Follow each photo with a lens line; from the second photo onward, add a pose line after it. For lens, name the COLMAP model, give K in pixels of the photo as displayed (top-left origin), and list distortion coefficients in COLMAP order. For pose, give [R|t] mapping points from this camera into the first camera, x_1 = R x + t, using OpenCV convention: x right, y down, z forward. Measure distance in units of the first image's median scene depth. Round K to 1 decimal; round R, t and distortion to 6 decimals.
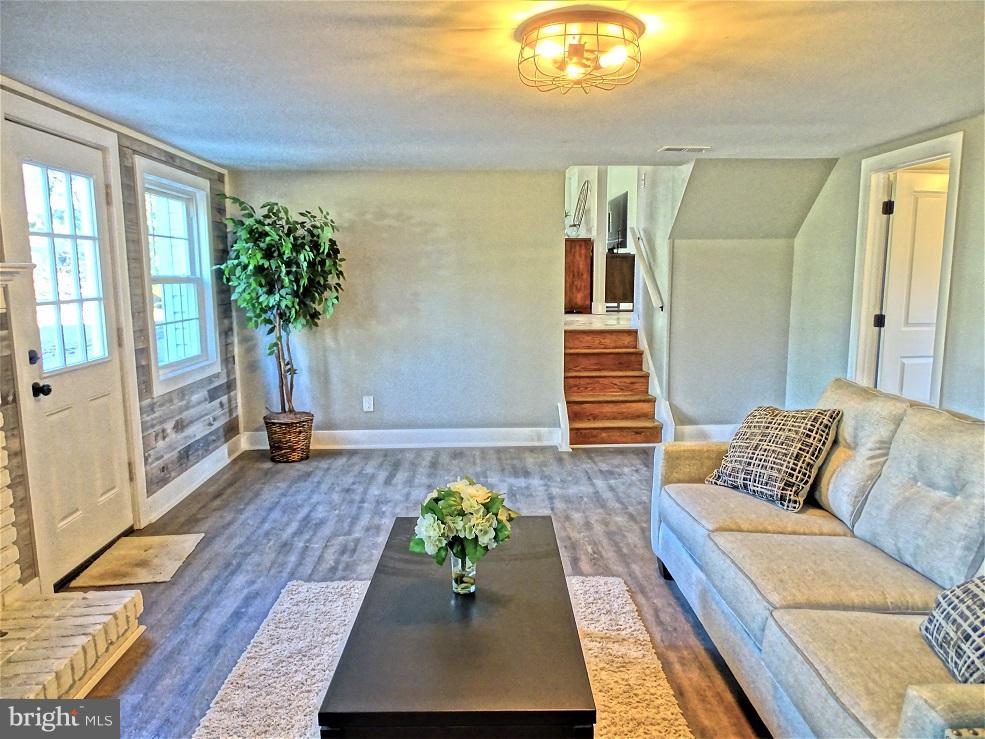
lens RADIAL K [[698.3, 0, 494.2], [0, 698.3, 372.5], [0, 0, 1]] dist [-0.006628, 0.000964]
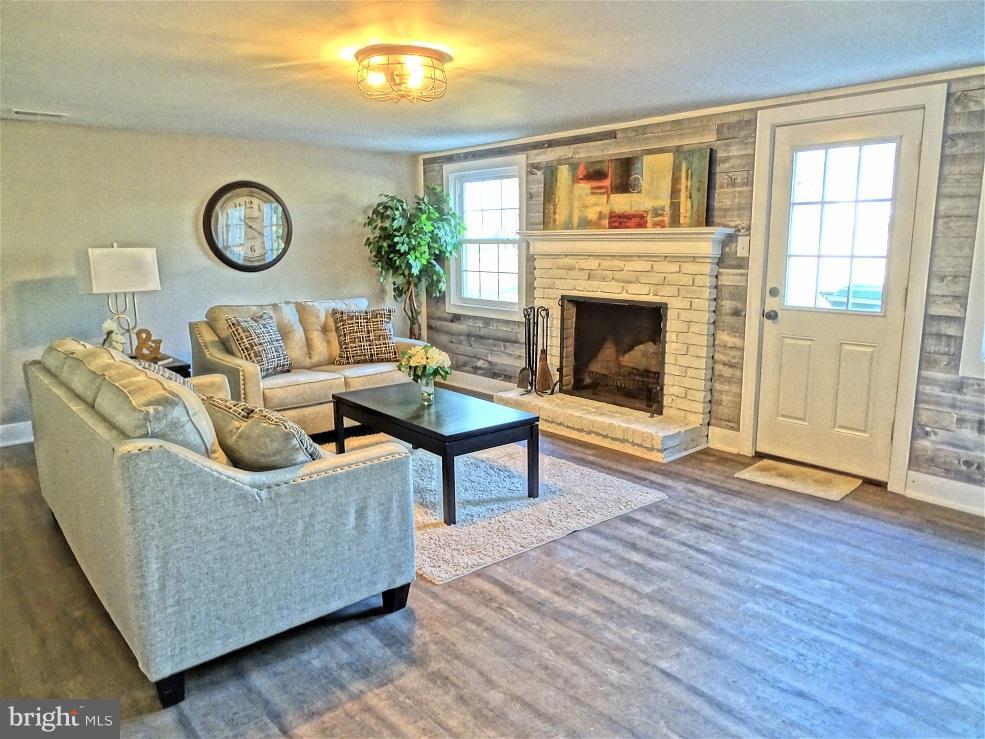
lens RADIAL K [[698.3, 0, 494.1], [0, 698.3, 368.0], [0, 0, 1]] dist [-0.006628, 0.000964]
pose [[-0.779906, 0.122752, -0.613742, 0.603844], [-0.082458, 0.951882, 0.295164, -0.219953], [0.620442, 0.280808, -0.732256, 1.532794]]
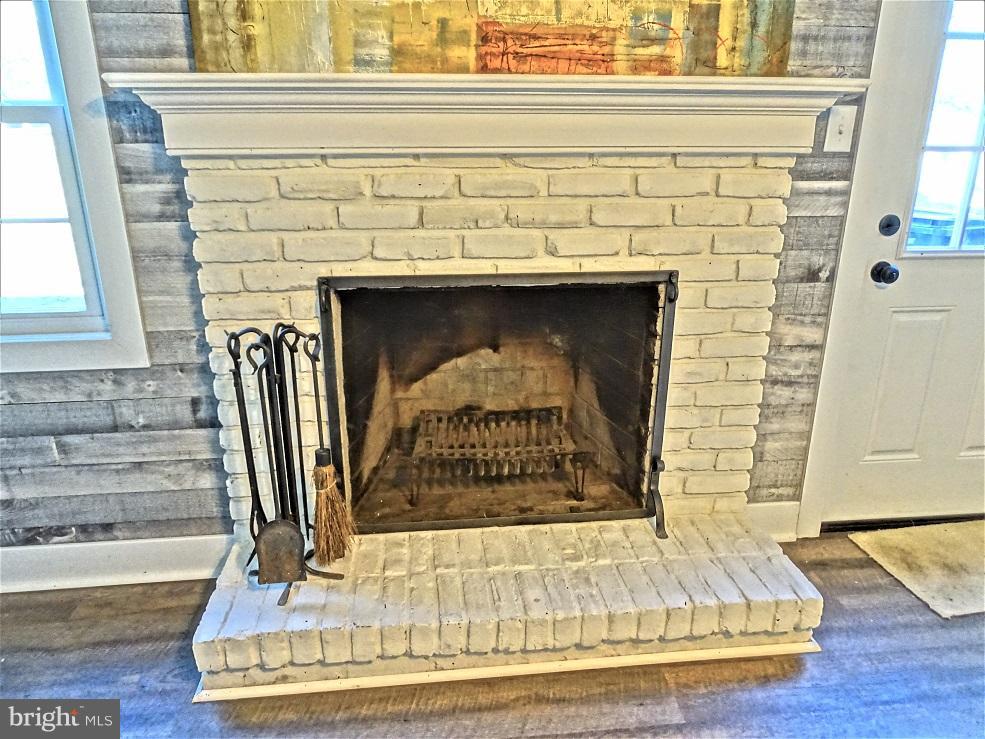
lens RADIAL K [[698.3, 0, 496.0], [0, 698.3, 370.3], [0, 0, 1]] dist [-0.006628, 0.000964]
pose [[0.069006, 0.337211, -0.938897, 0.015910], [-0.151254, 0.933797, 0.324262, -0.047094], [0.986083, 0.119636, 0.115442, 0.482496]]
